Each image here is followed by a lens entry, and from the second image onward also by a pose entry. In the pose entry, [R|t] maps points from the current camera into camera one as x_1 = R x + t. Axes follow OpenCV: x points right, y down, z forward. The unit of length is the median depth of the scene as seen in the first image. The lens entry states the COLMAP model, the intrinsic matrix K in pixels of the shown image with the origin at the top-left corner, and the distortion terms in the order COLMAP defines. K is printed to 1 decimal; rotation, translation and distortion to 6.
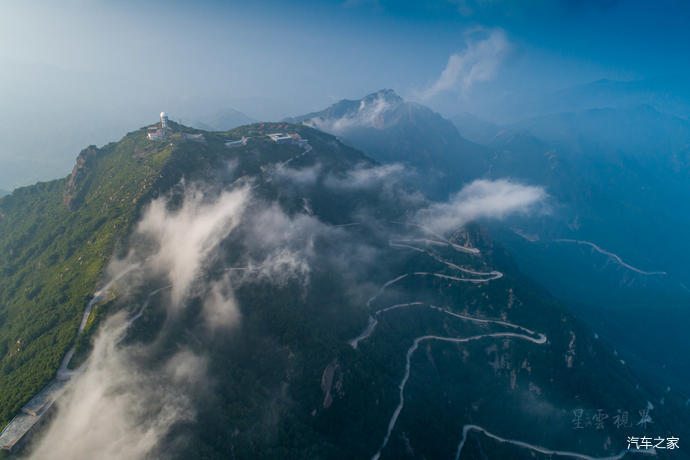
lens RADIAL K [[572.2, 0, 360.6], [0, 572.2, 224.5], [0, 0, 1]] dist [0.002458, 0.006467]
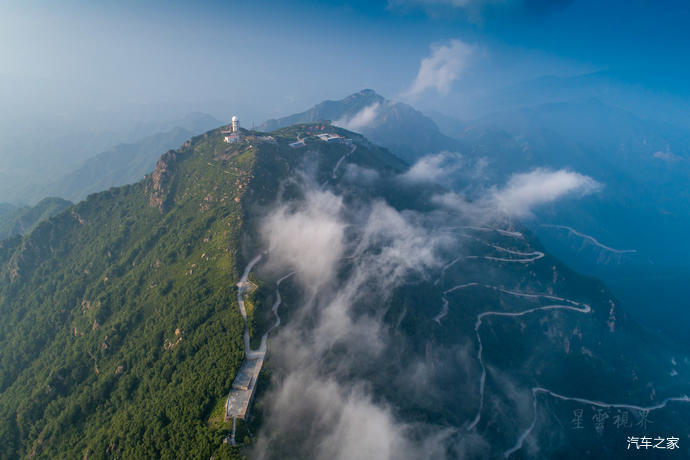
lens RADIAL K [[572.2, 0, 344.3], [0, 572.2, 225.7], [0, 0, 1]] dist [0.002458, 0.006467]
pose [[0.993455, -0.045819, 0.104635, -0.268088], [0.045484, 0.998949, 0.005587, 0.008687], [-0.104781, -0.000791, 0.994495, -0.073164]]
